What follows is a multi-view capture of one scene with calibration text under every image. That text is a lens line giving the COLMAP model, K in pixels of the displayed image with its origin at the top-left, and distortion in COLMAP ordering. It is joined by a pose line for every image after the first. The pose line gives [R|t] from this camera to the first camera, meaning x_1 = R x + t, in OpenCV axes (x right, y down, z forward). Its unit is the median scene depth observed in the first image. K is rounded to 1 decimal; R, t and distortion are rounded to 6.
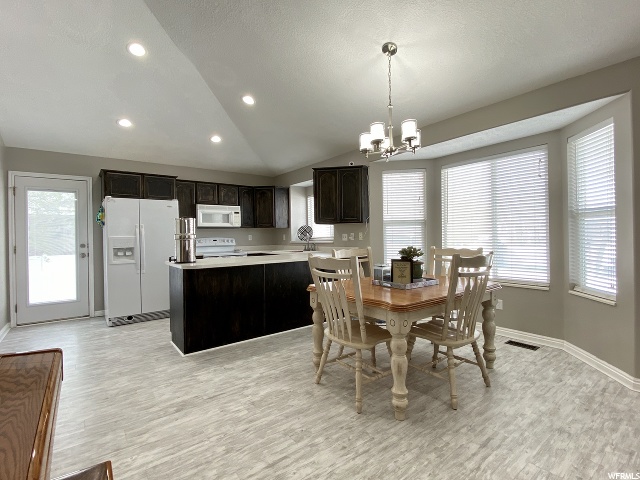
lens RADIAL K [[311.3, 0, 324.6], [0, 311.3, 237.8], [0, 0, 1]] dist [0.008631, -0.010241]
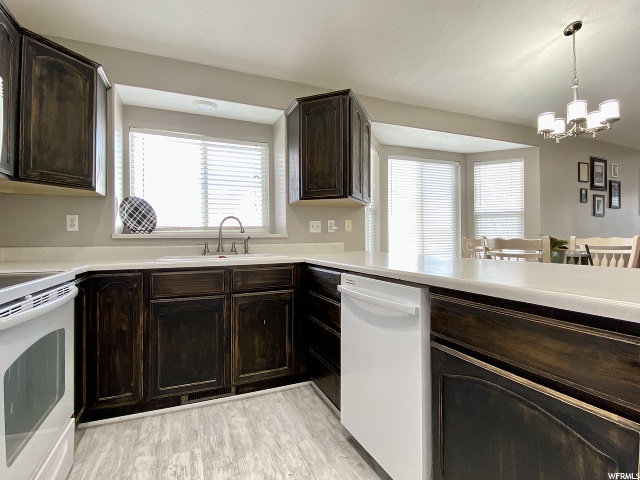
lens RADIAL K [[311.3, 0, 318.4], [0, 311.3, 235.7], [0, 0, 1]] dist [0.008631, -0.010241]
pose [[0.265538, 0.021036, 0.963871, -0.481129], [0.010139, 0.999646, -0.024610, 0.028929], [-0.964047, 0.016307, 0.265231, 0.801560]]
